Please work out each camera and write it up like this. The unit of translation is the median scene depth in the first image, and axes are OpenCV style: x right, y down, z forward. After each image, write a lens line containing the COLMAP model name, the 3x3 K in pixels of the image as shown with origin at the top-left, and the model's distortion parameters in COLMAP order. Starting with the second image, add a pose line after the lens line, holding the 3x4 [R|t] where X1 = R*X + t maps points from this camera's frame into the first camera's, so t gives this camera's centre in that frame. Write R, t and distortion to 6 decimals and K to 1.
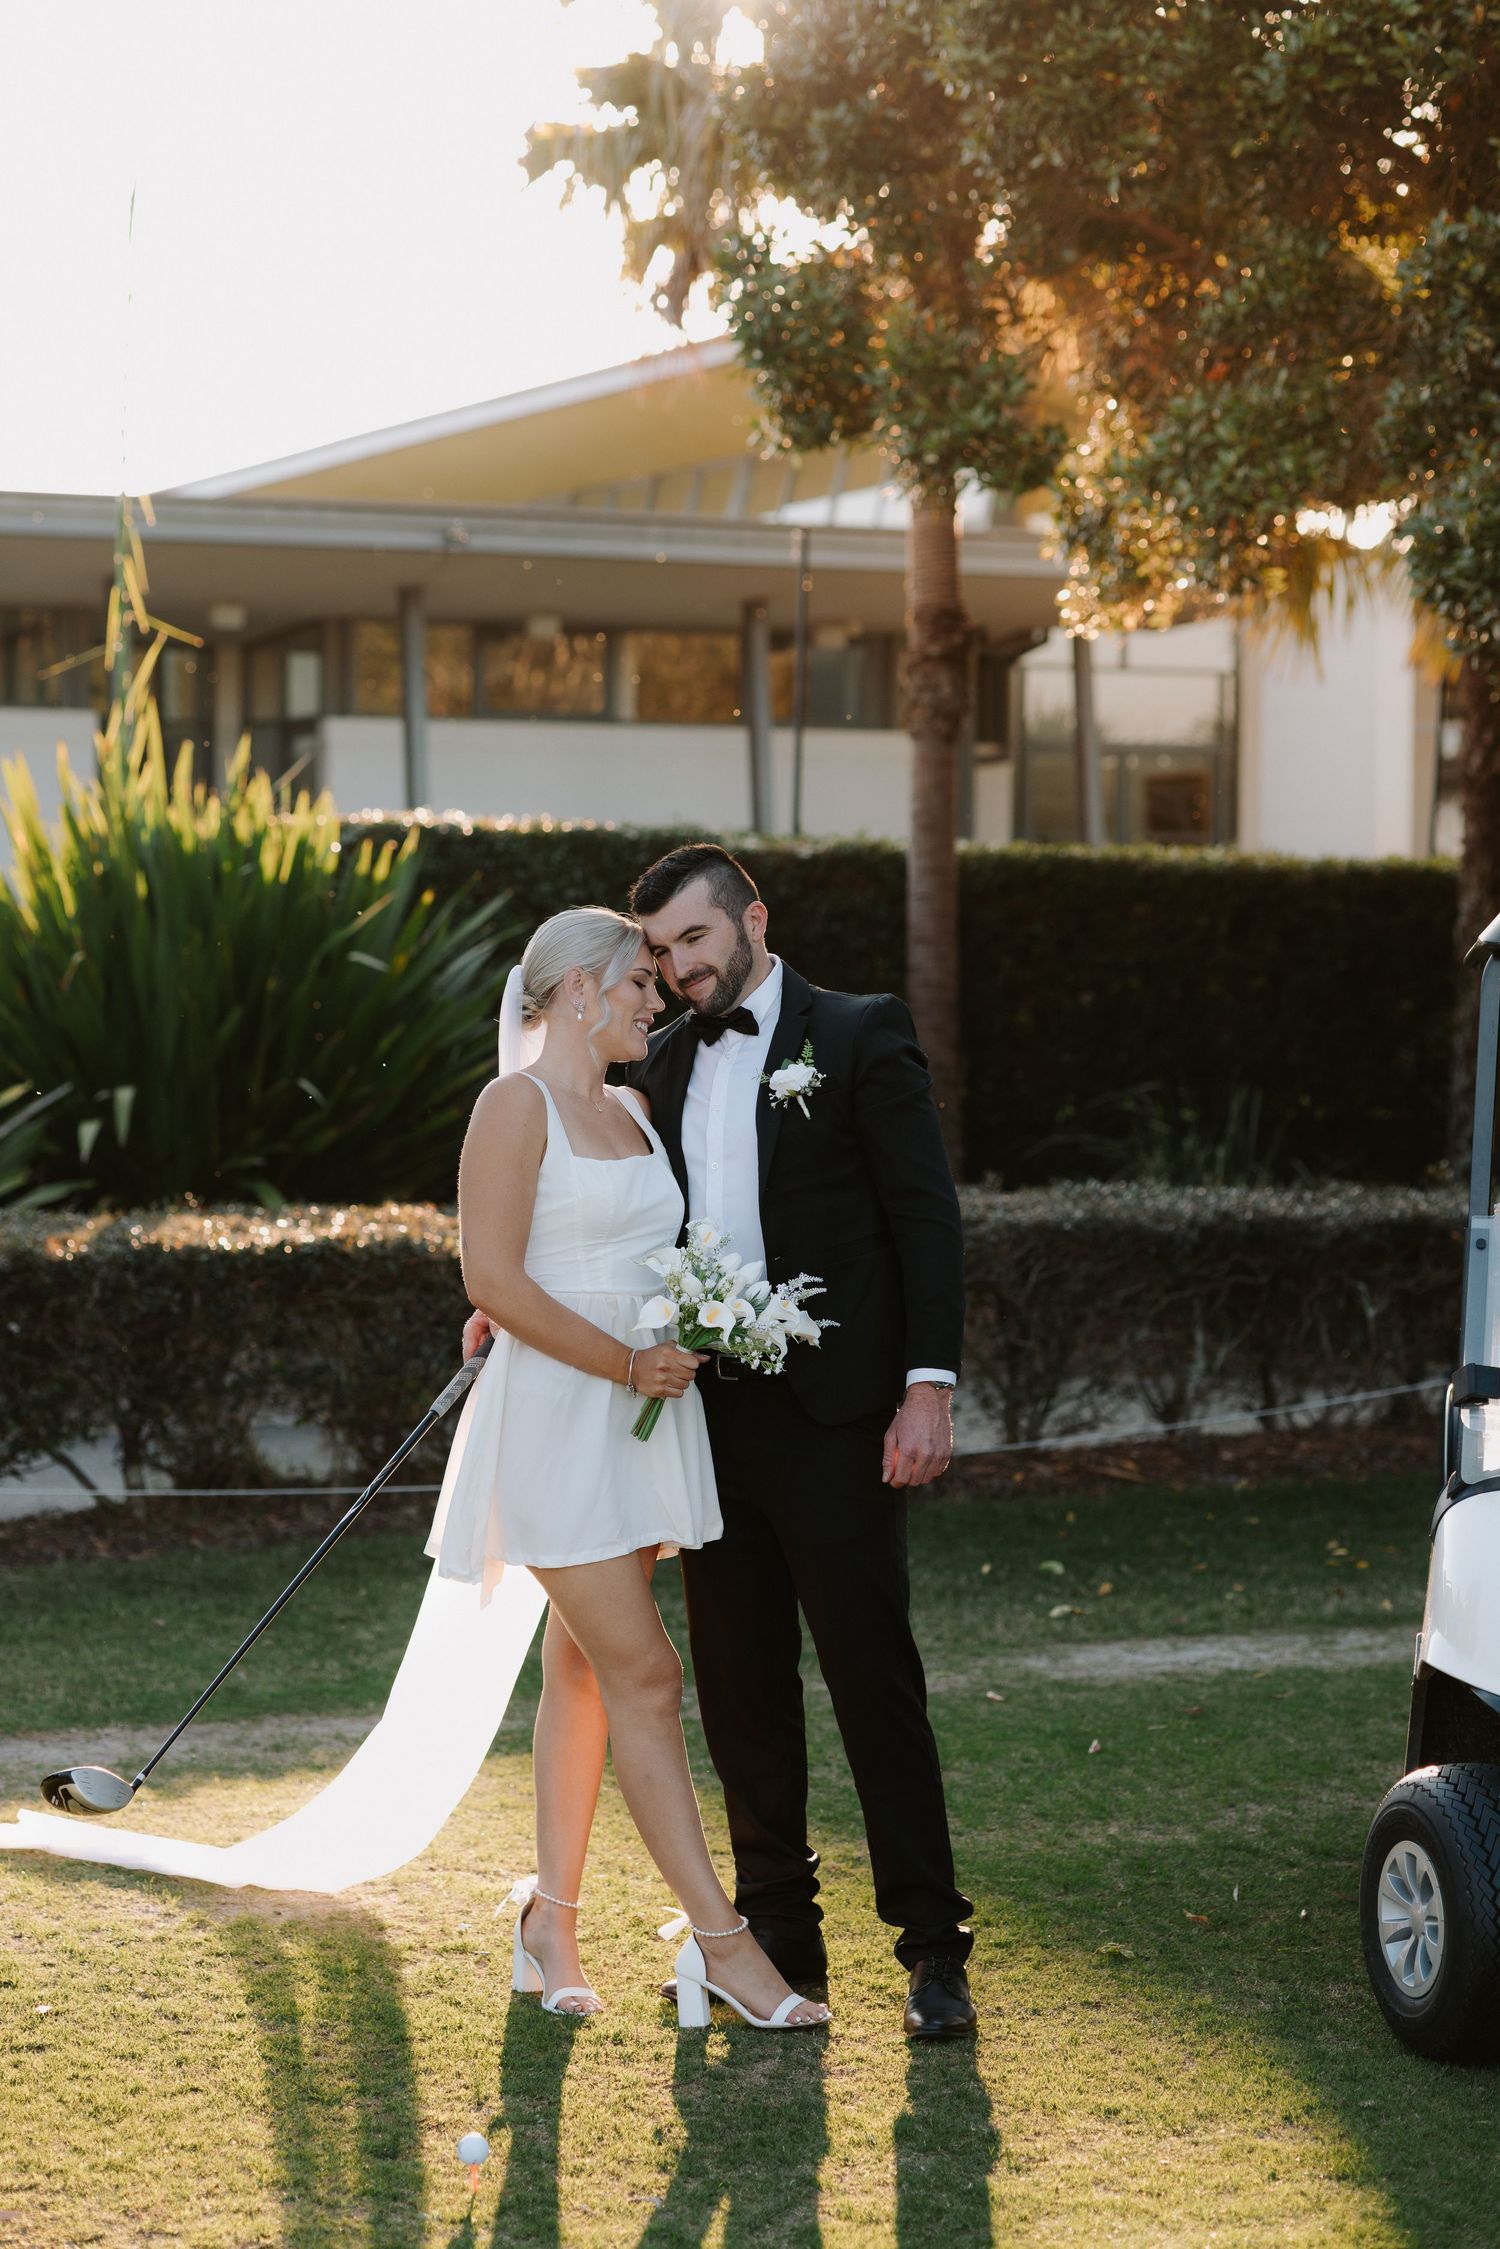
lens RADIAL K [[5721.5, 0, 699.0], [0, 5721.5, 1124.7], [0, 0, 1]] dist [-0.087665, 8.205486]
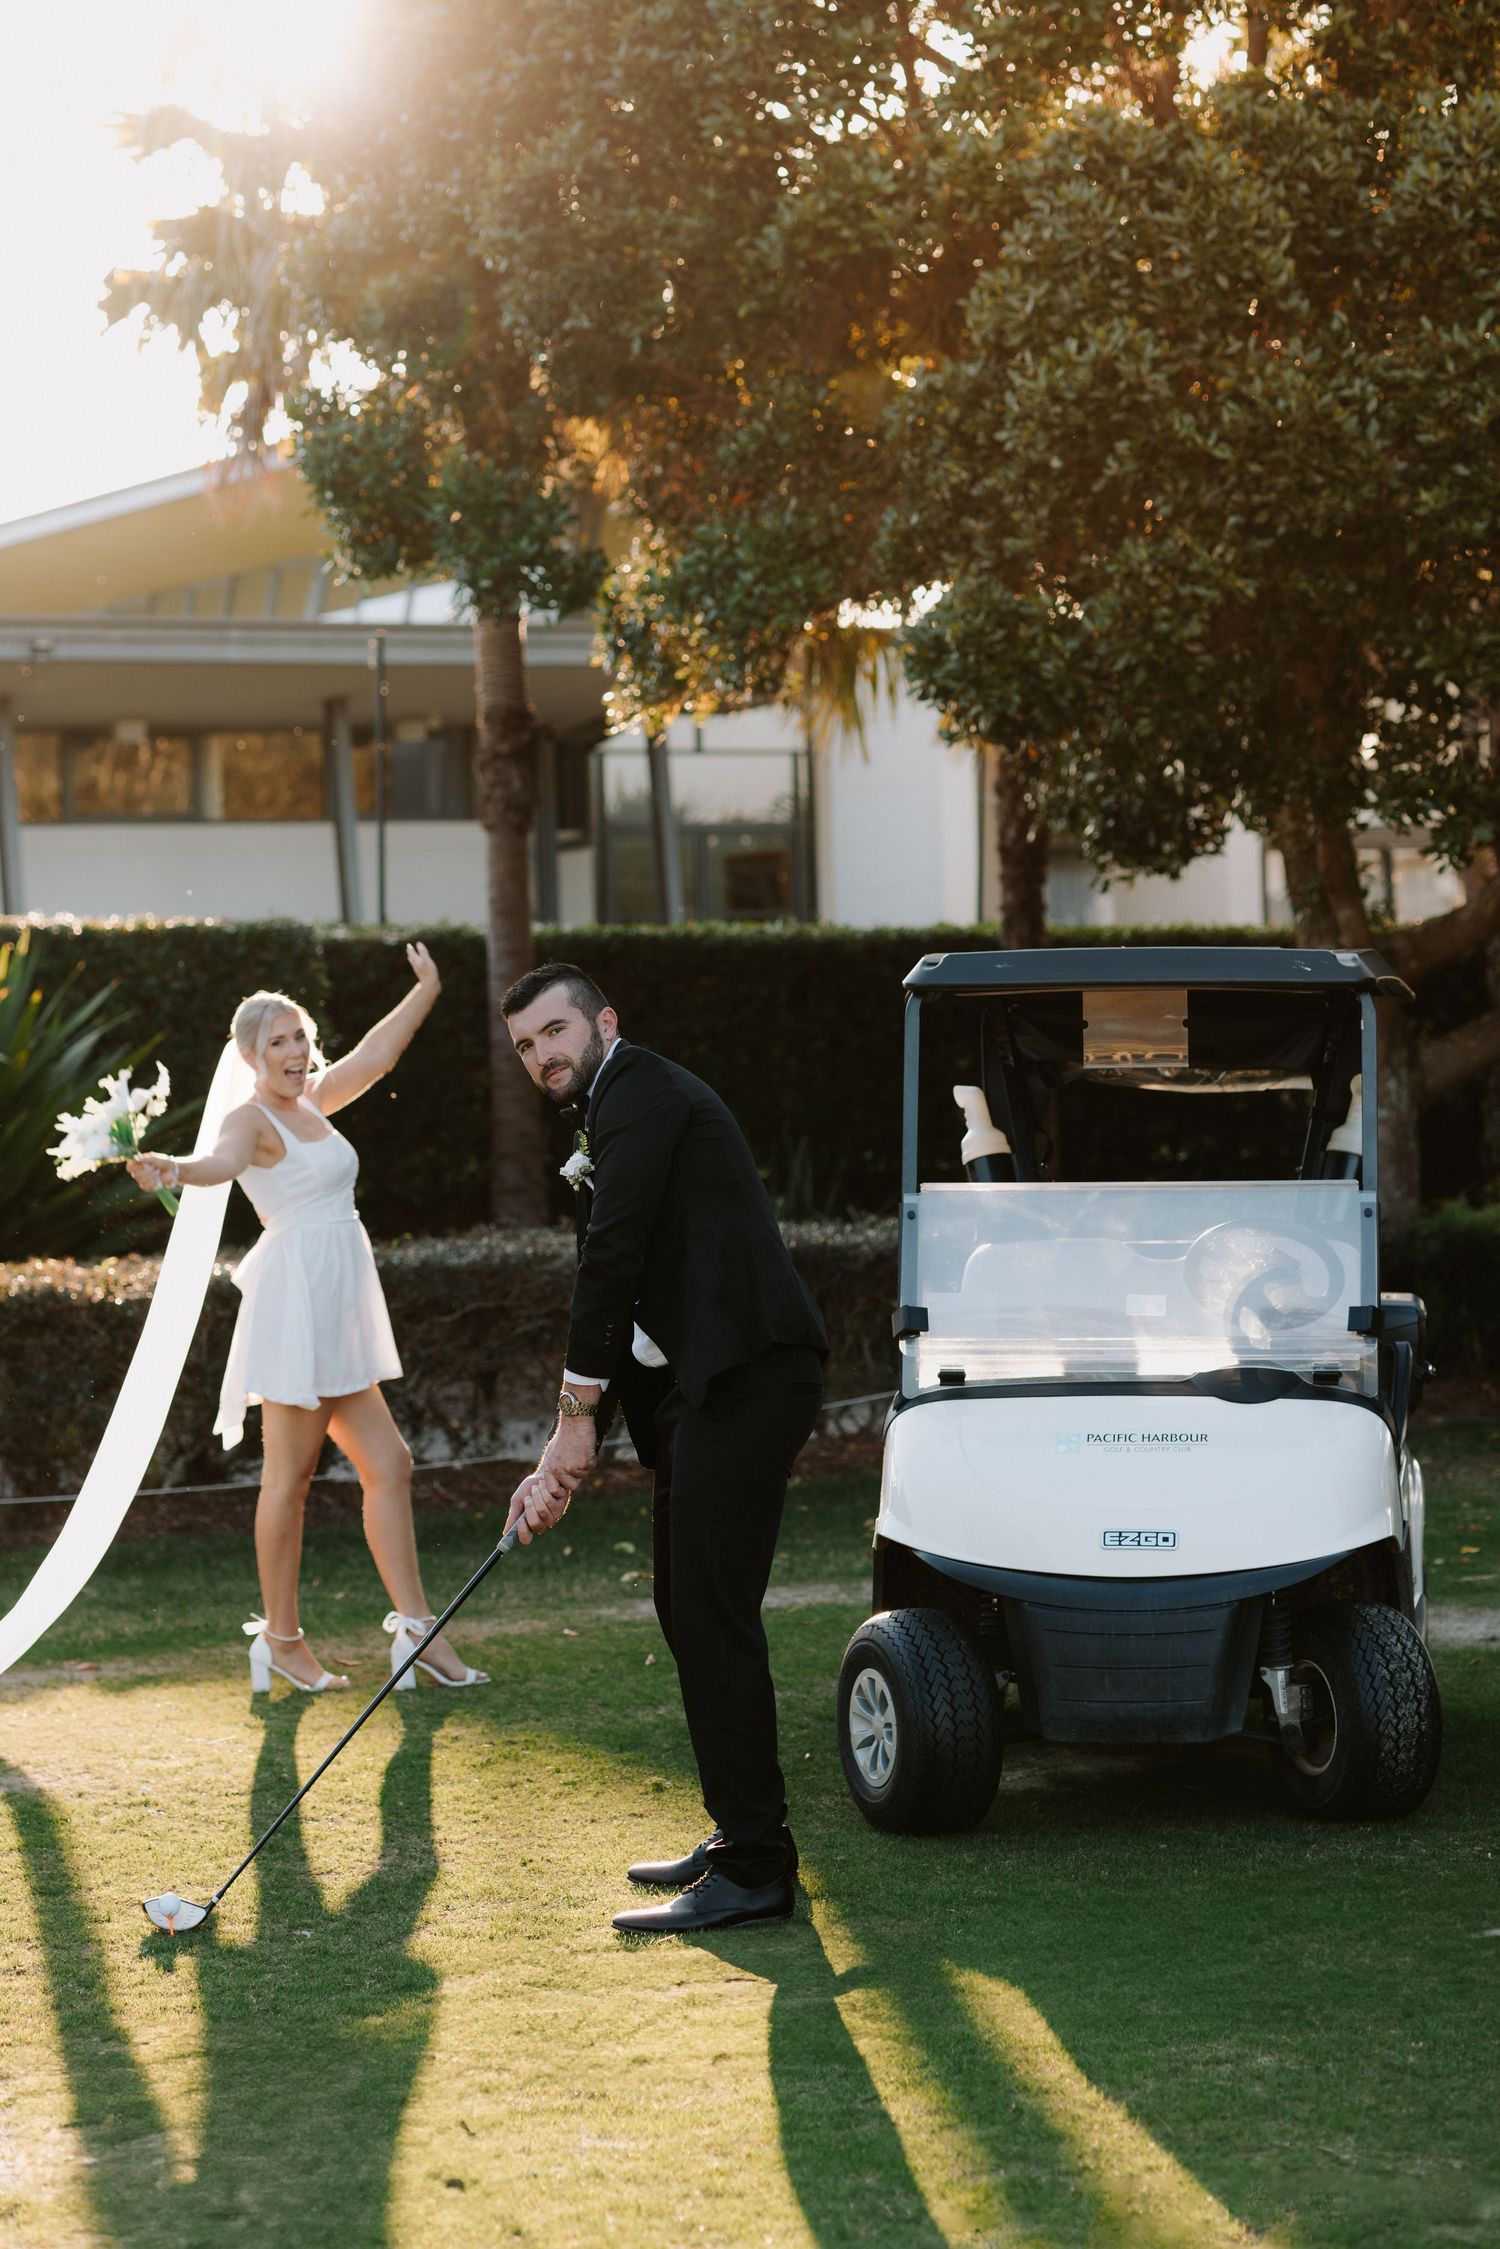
lens RADIAL K [[6270.7, 0, 753.0], [0, 6270.7, 1229.4], [0, 0, 1]] dist [-0.105707, -0.286501]
pose [[0.996582, -0.039585, 0.072513, -0.001464], [0.039734, 0.999210, -0.000610, 0.012668], [-0.072431, 0.003489, 0.997367, -0.222987]]
